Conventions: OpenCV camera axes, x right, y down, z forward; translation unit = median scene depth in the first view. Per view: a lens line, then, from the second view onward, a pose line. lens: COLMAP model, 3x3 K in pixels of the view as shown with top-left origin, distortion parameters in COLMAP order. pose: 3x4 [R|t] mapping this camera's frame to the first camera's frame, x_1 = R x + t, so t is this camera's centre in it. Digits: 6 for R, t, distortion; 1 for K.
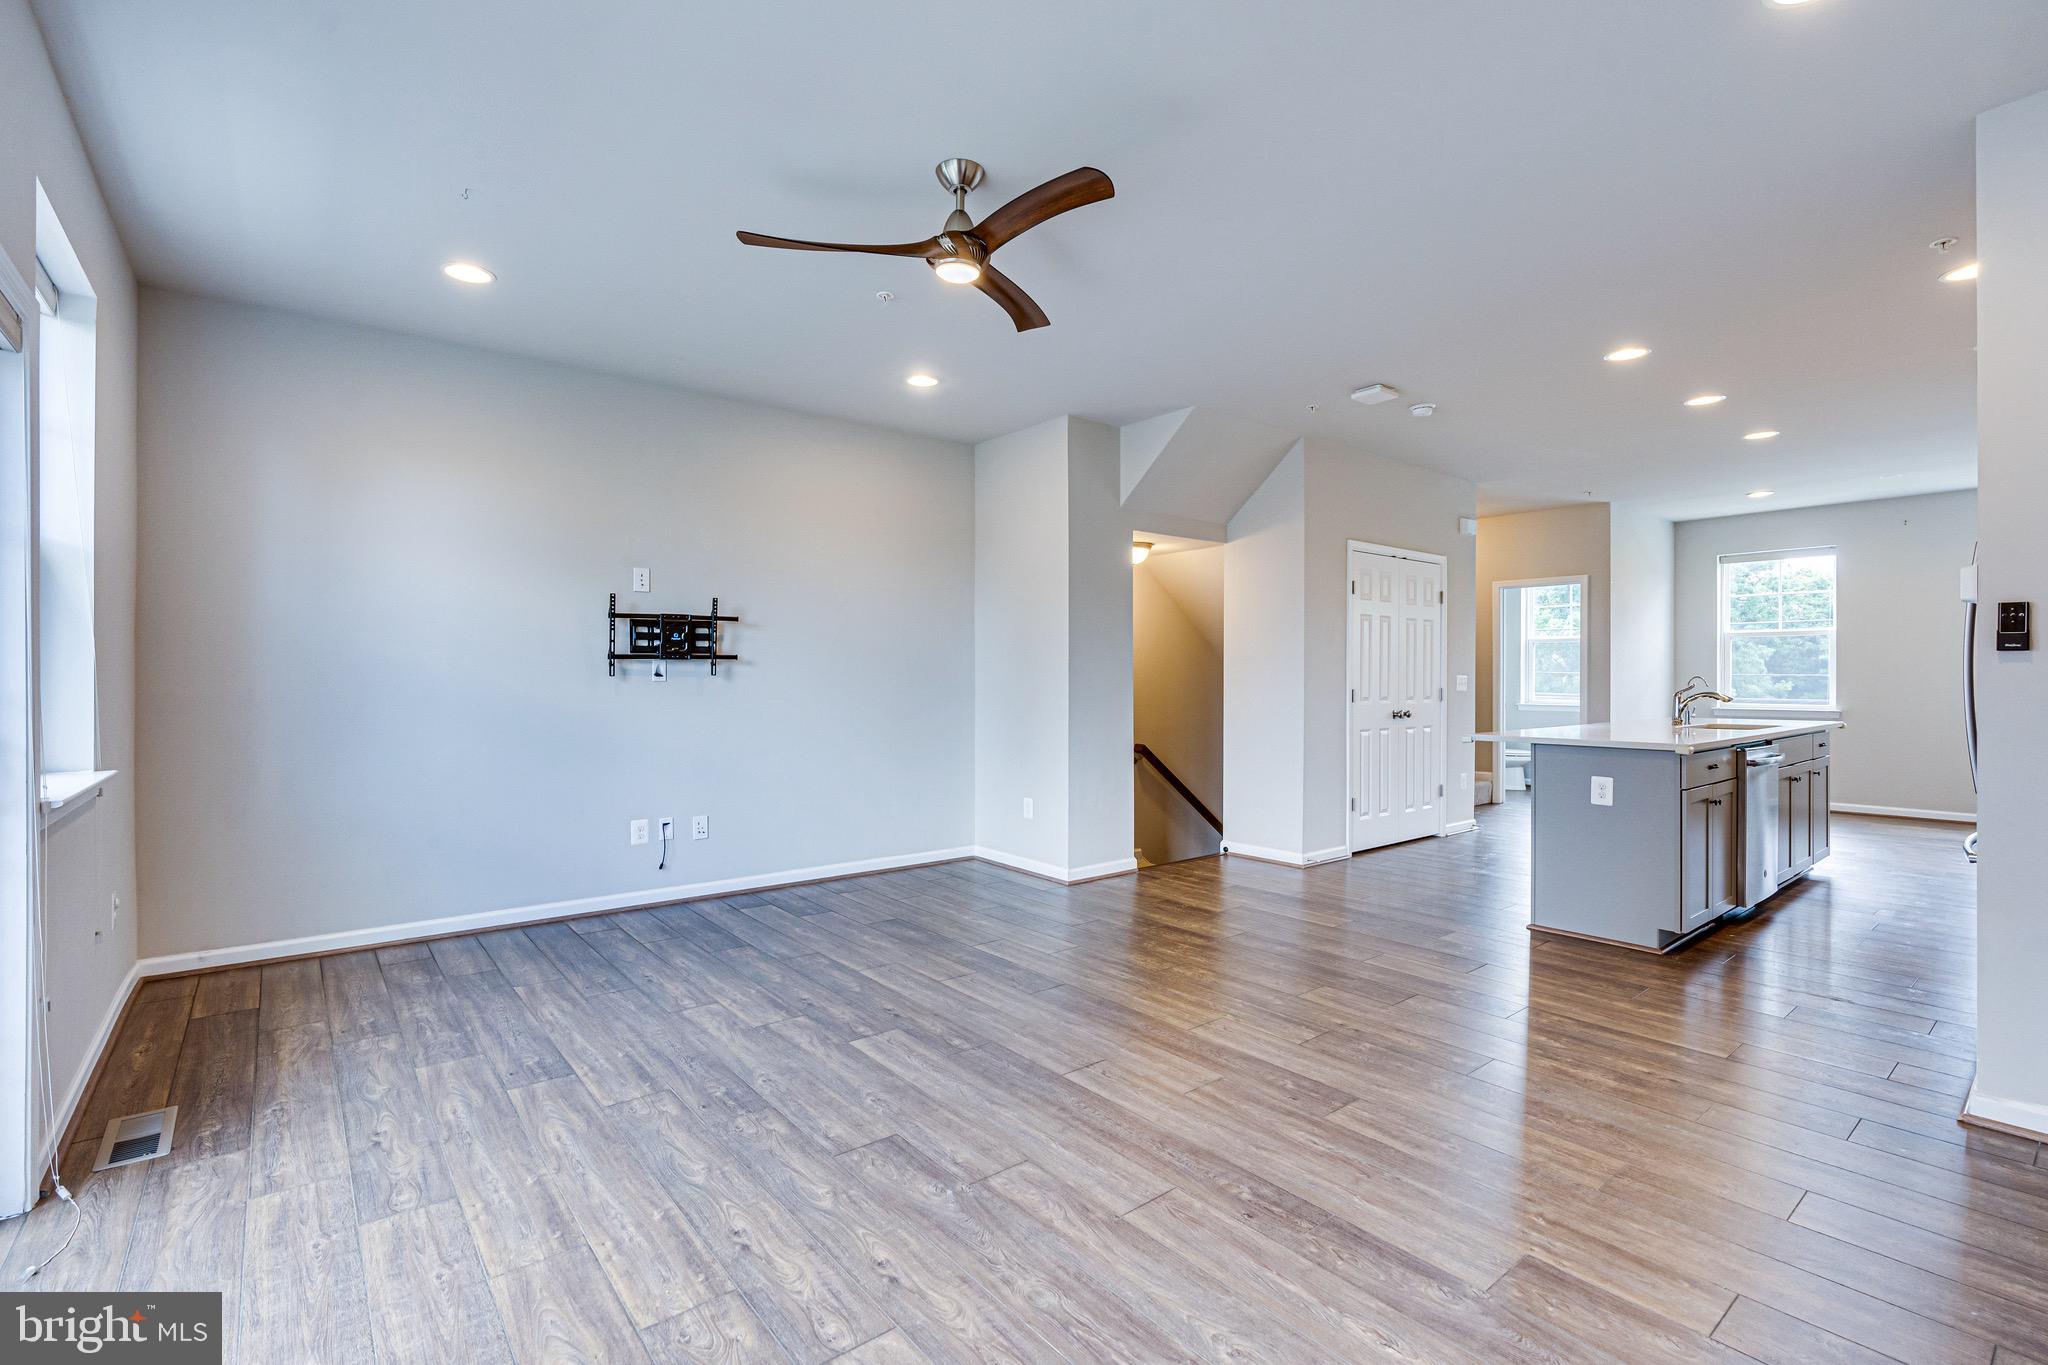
lens RADIAL K [[924.8, 0, 1031.6], [0, 924.8, 679.2], [0, 0, 1]] dist [-0.014108, 0.007060]
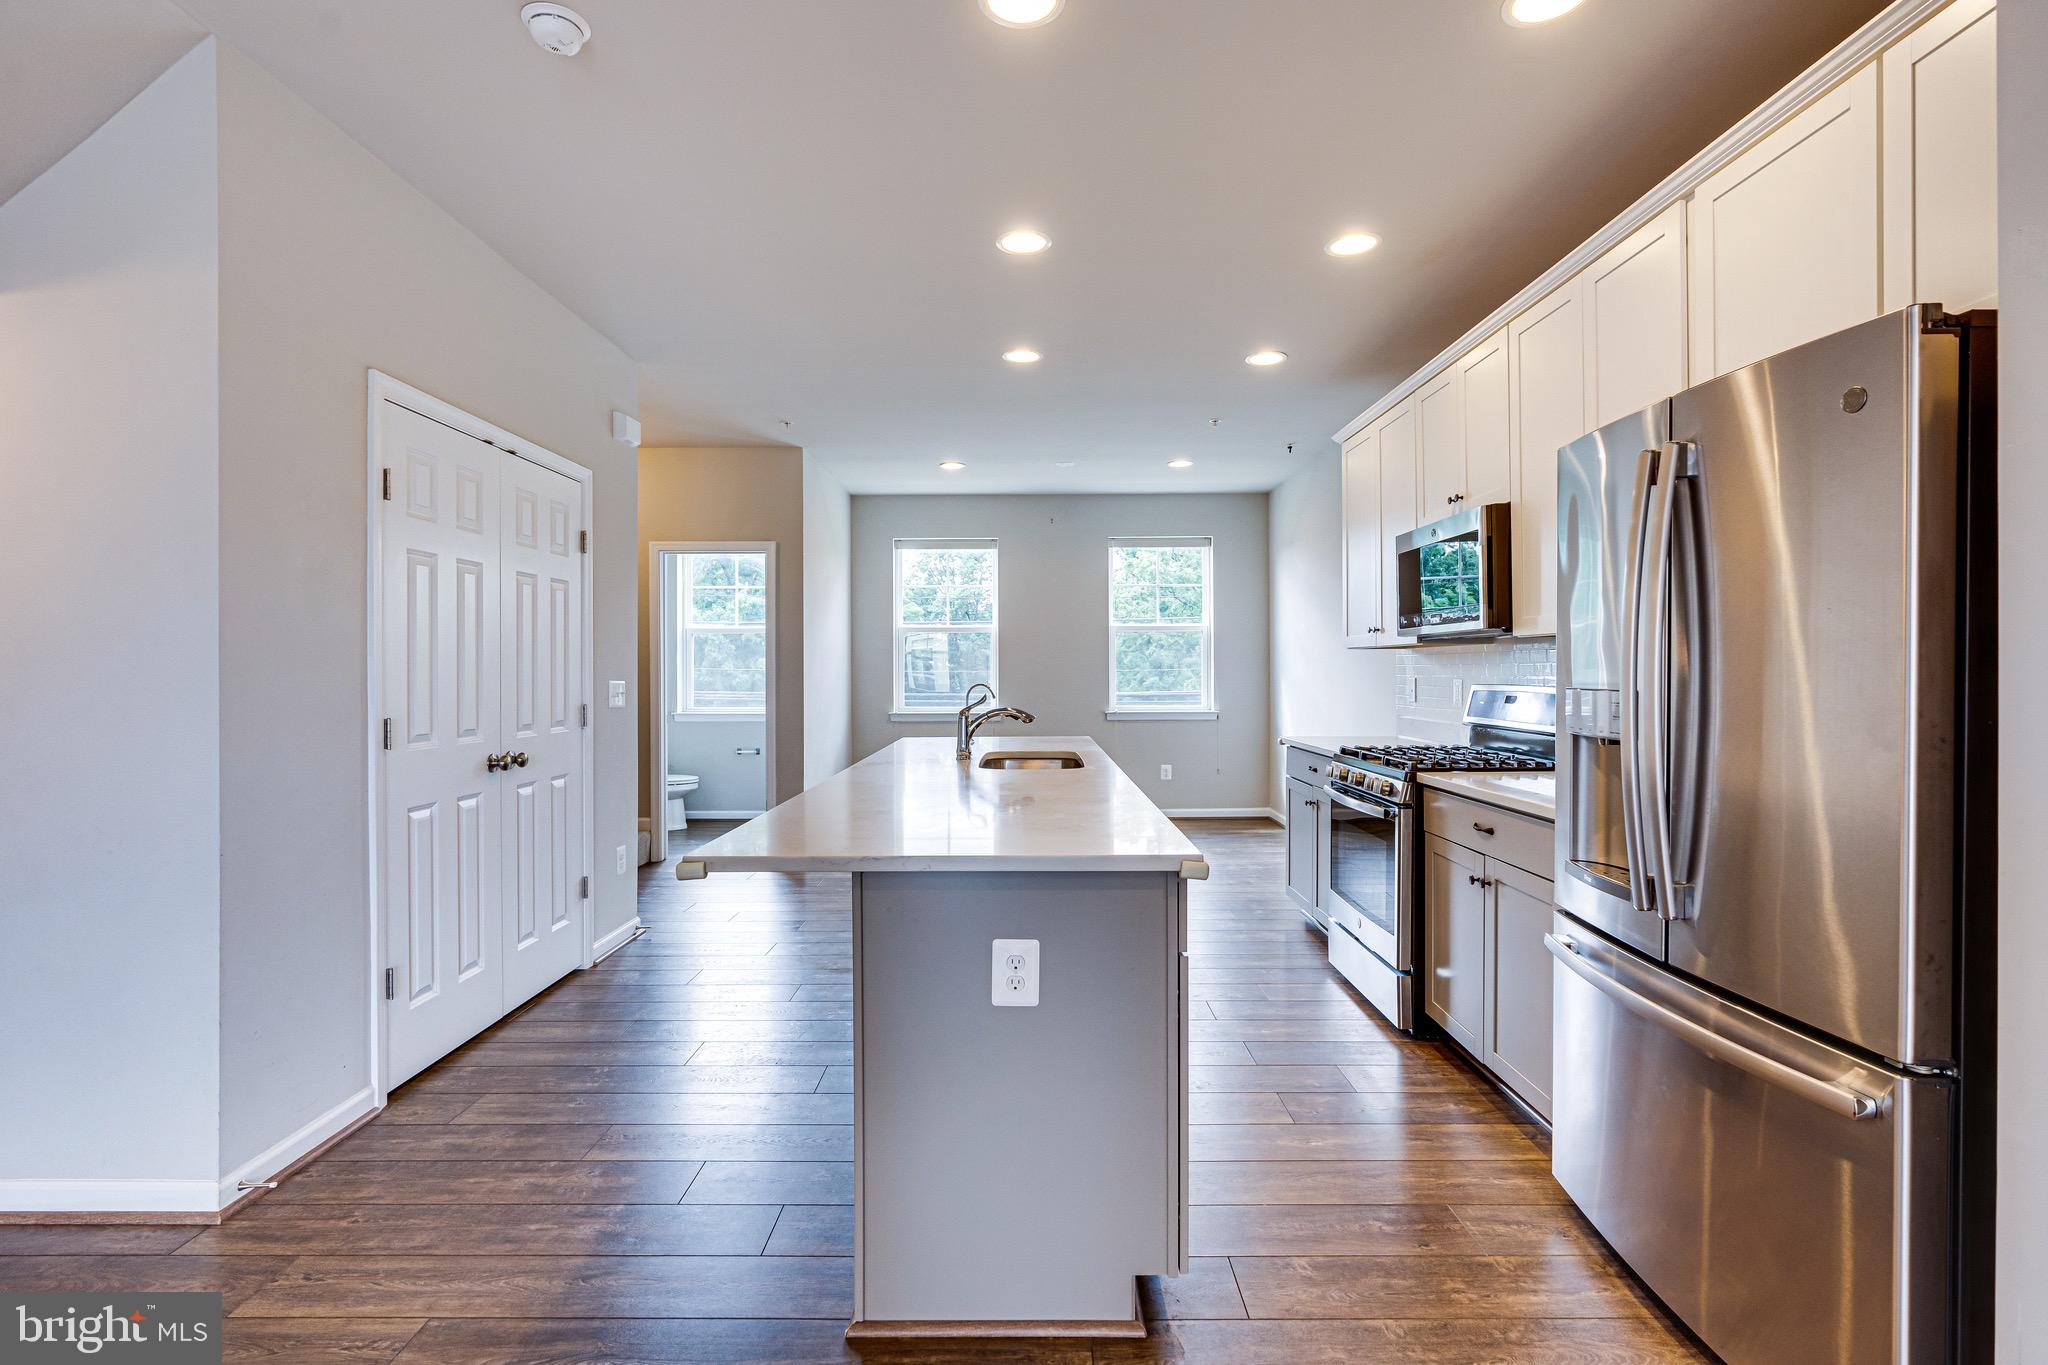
lens RADIAL K [[924.8, 0, 1031.6], [0, 924.8, 679.2], [0, 0, 1]] dist [-0.014108, 0.007060]
pose [[0.626169, -0.007866, 0.779648, 0.342418], [0.002847, 0.999966, 0.007802, -0.017155], [-0.779682, -0.002666, 0.626170, 0.839790]]
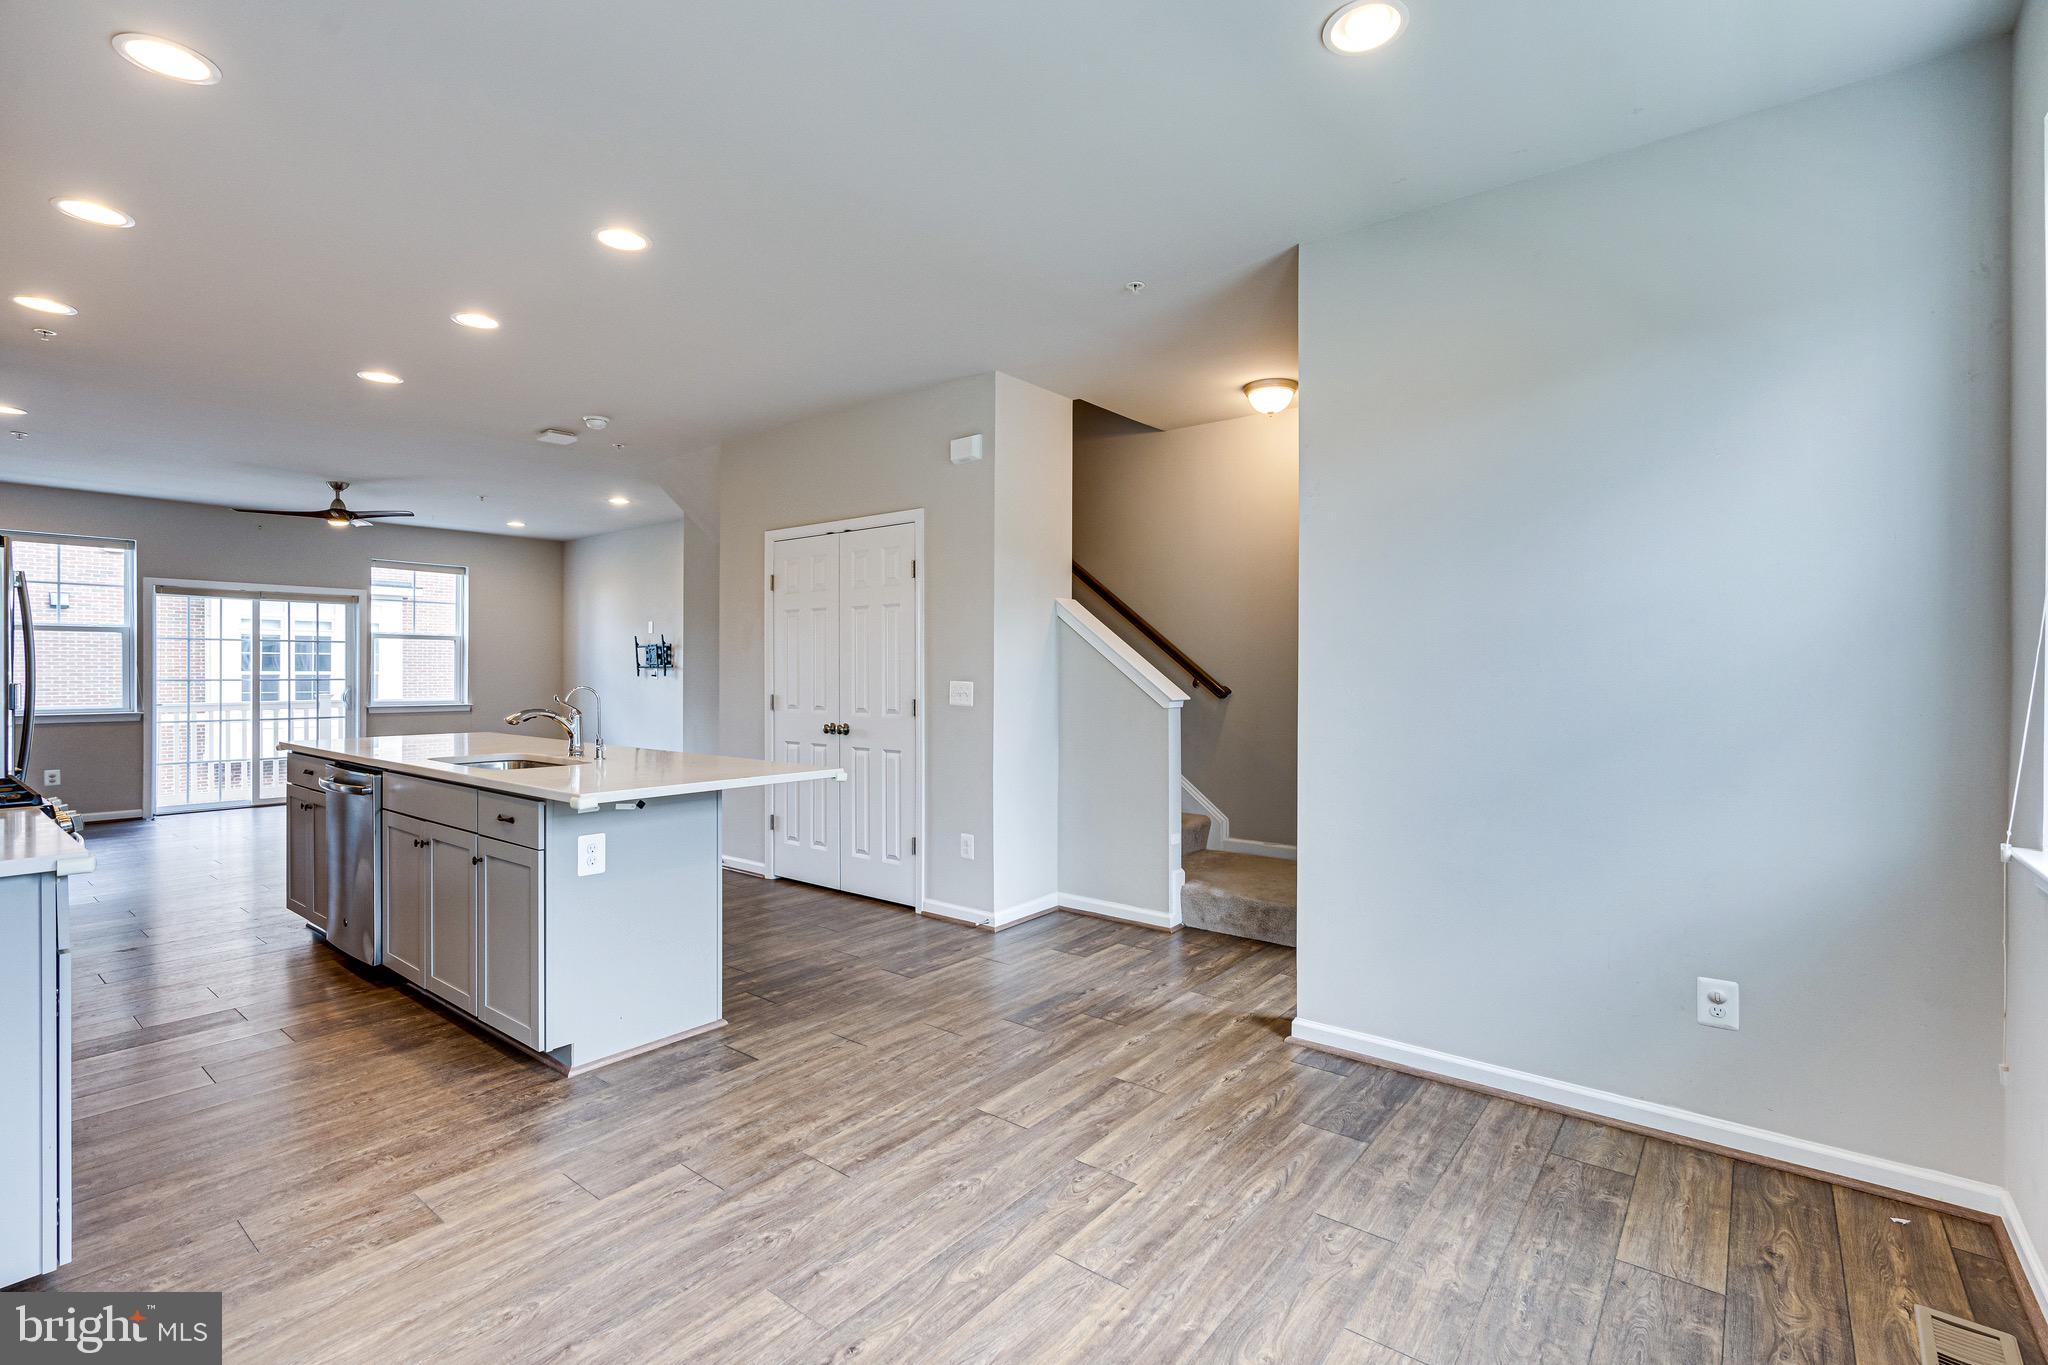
lens RADIAL K [[930.1, 0, 1016.5], [0, 930.1, 672.7], [0, 0, 1]] dist [0.000354, 0.001256]
pose [[0.210705, 0.002994, -0.977545, 2.200600], [-0.001567, 0.999995, 0.002725, -0.022477], [0.977548, 0.000958, 0.210709, 1.770804]]
